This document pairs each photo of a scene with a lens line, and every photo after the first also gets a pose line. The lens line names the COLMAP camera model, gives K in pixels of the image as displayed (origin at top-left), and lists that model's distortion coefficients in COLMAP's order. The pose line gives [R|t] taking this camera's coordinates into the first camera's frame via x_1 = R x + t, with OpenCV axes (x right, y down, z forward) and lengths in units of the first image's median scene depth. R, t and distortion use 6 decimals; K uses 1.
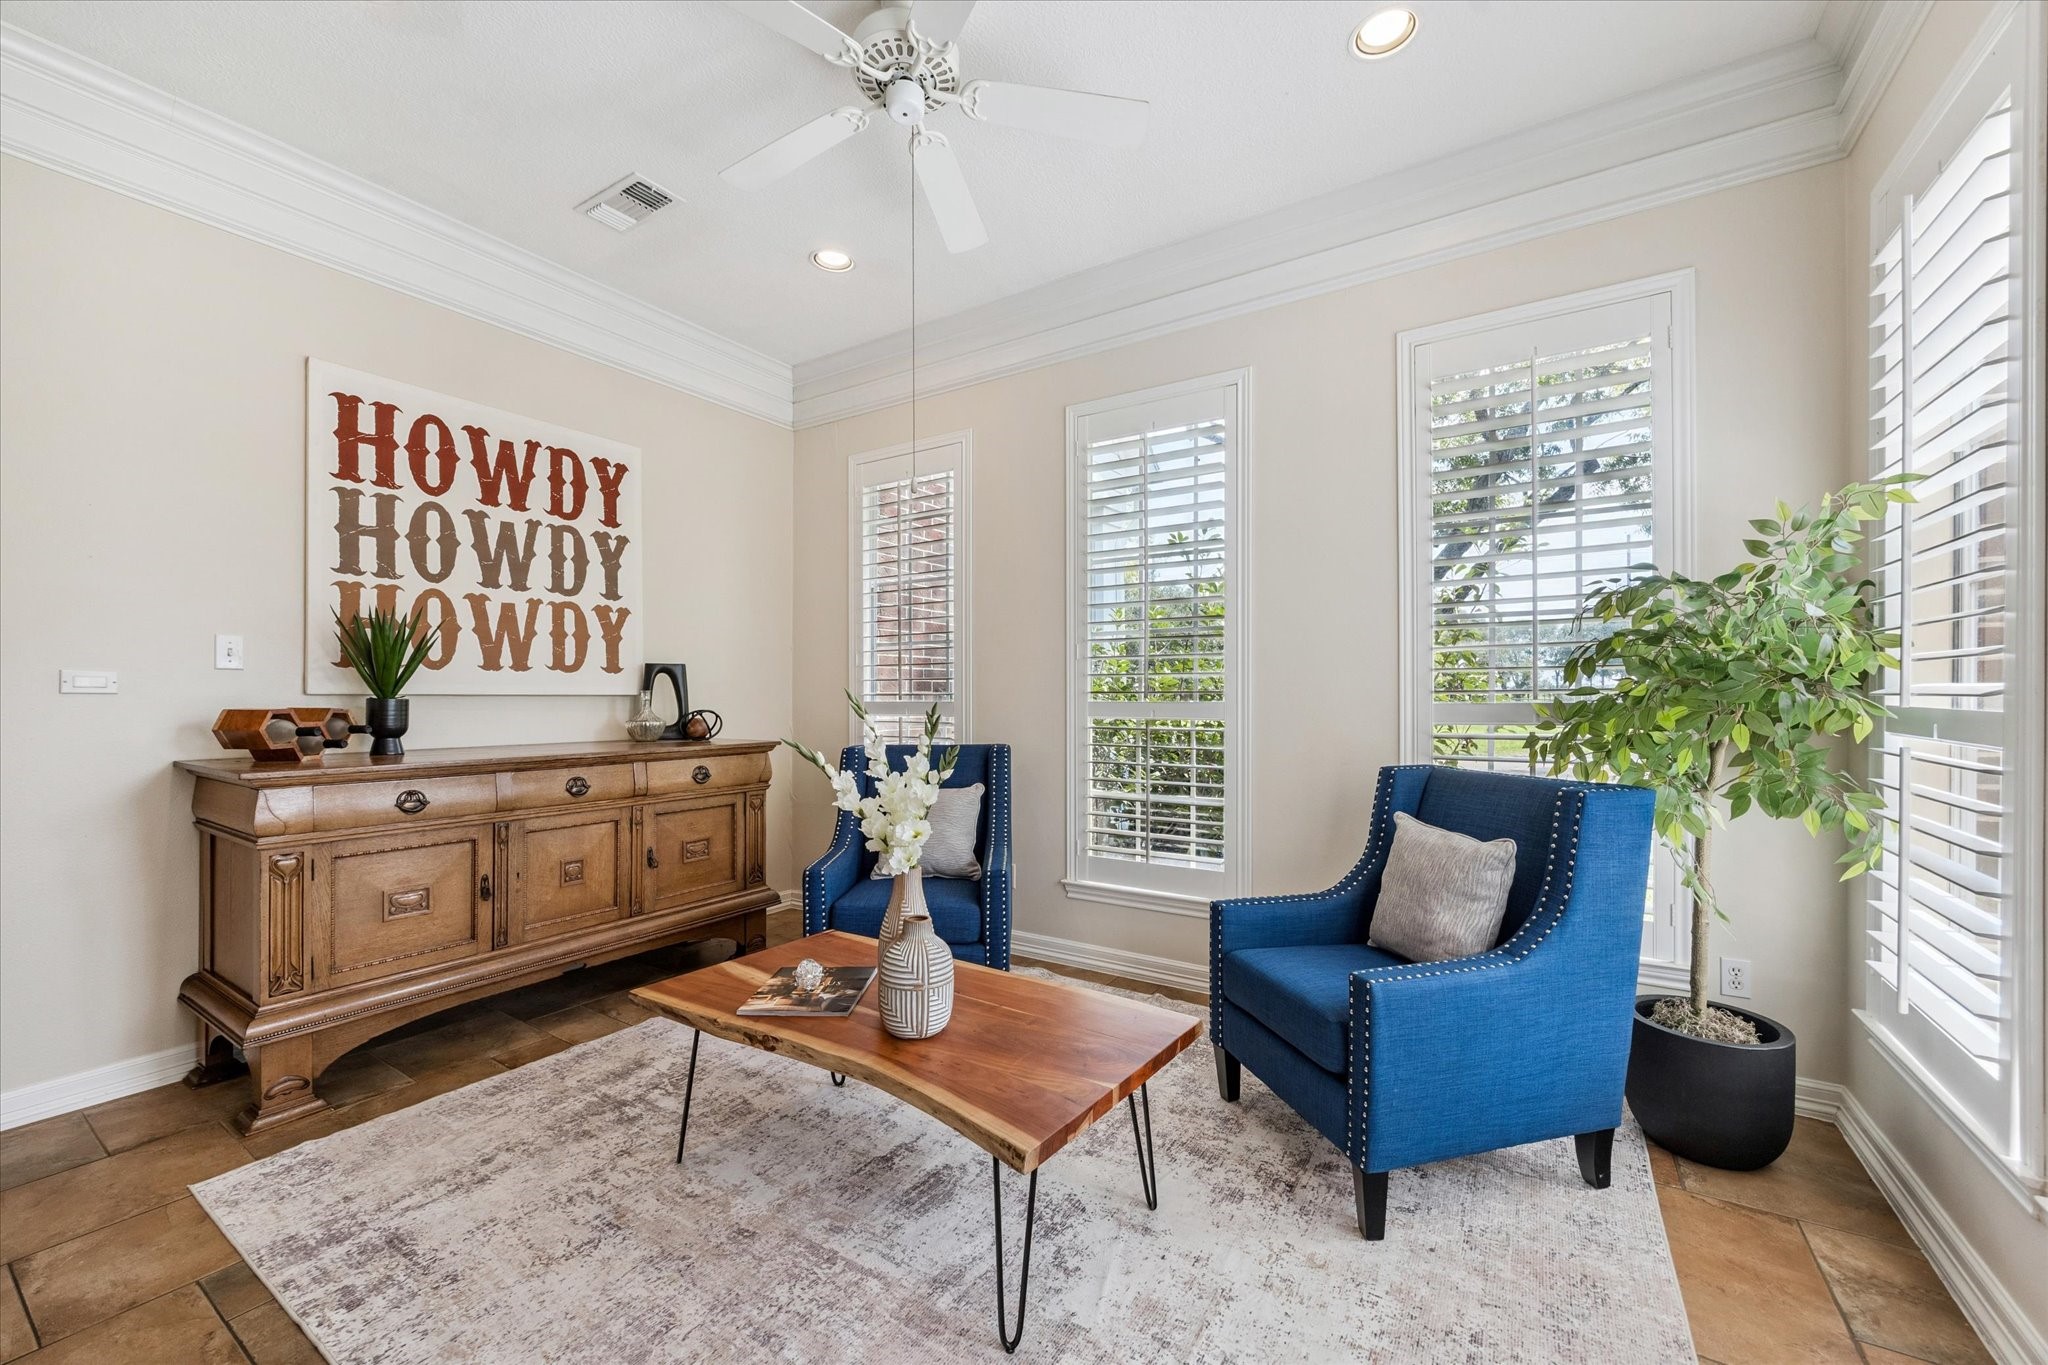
lens RADIAL K [[780.9, 0, 1021.0], [0, 780.9, 679.2], [0, 0, 1]] dist [-0.001345, -0.000077]
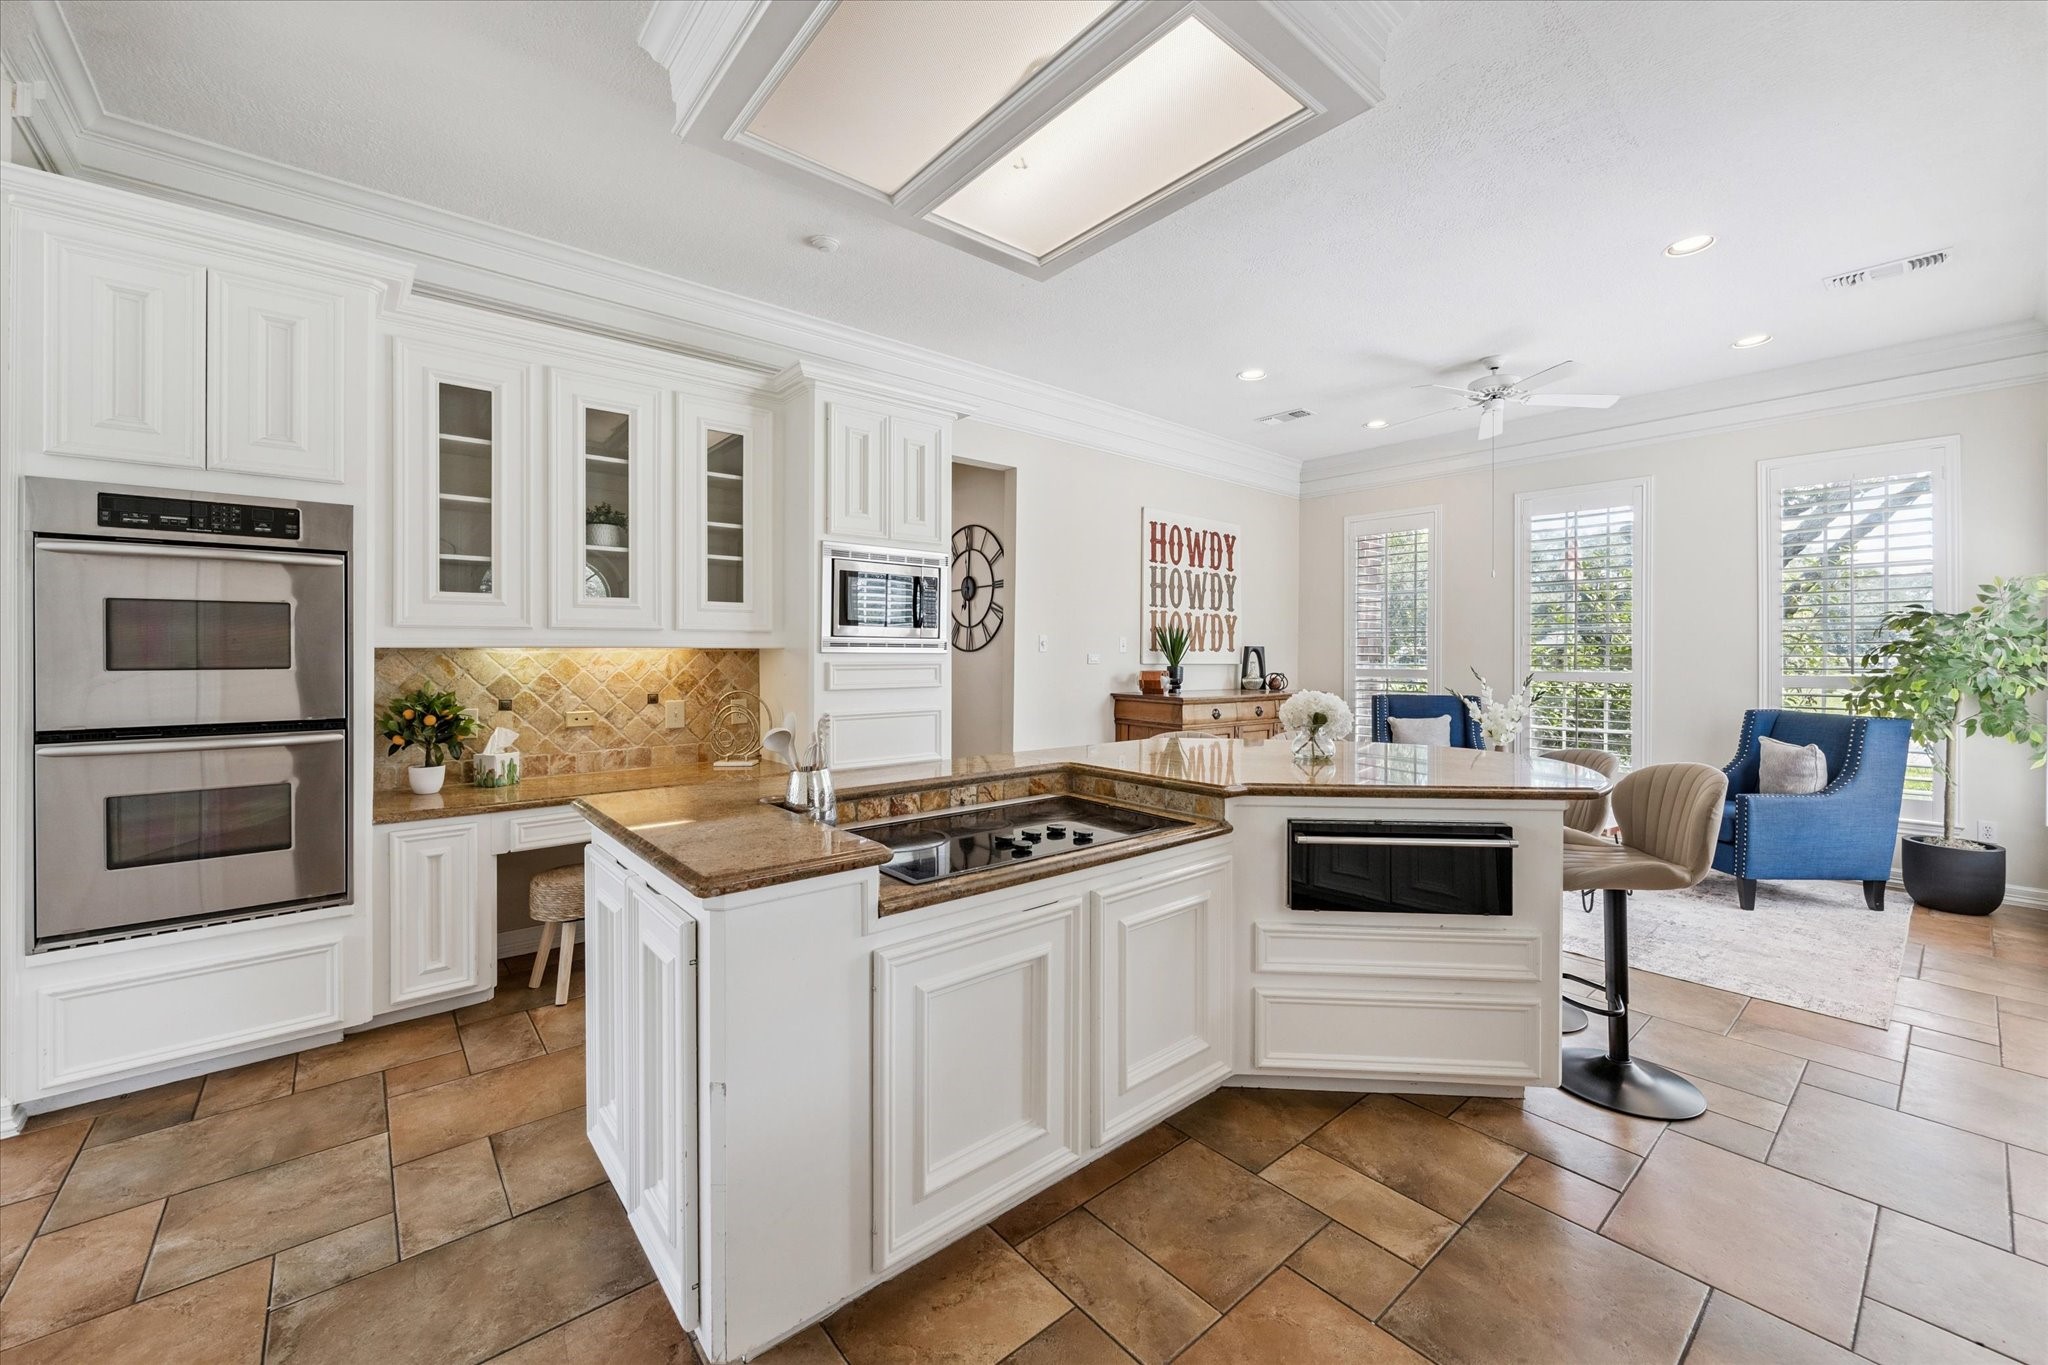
lens RADIAL K [[805.6, 0, 1022.9], [0, 805.6, 637.2], [0, 0, 1]] dist [-0.001293, 0.000205]
pose [[0.962584, 0.001021, -0.270981, -0.570802], [-0.001035, 0.999999, 0.000092, -0.049118], [0.270981, 0.000192, 0.962585, -1.102260]]
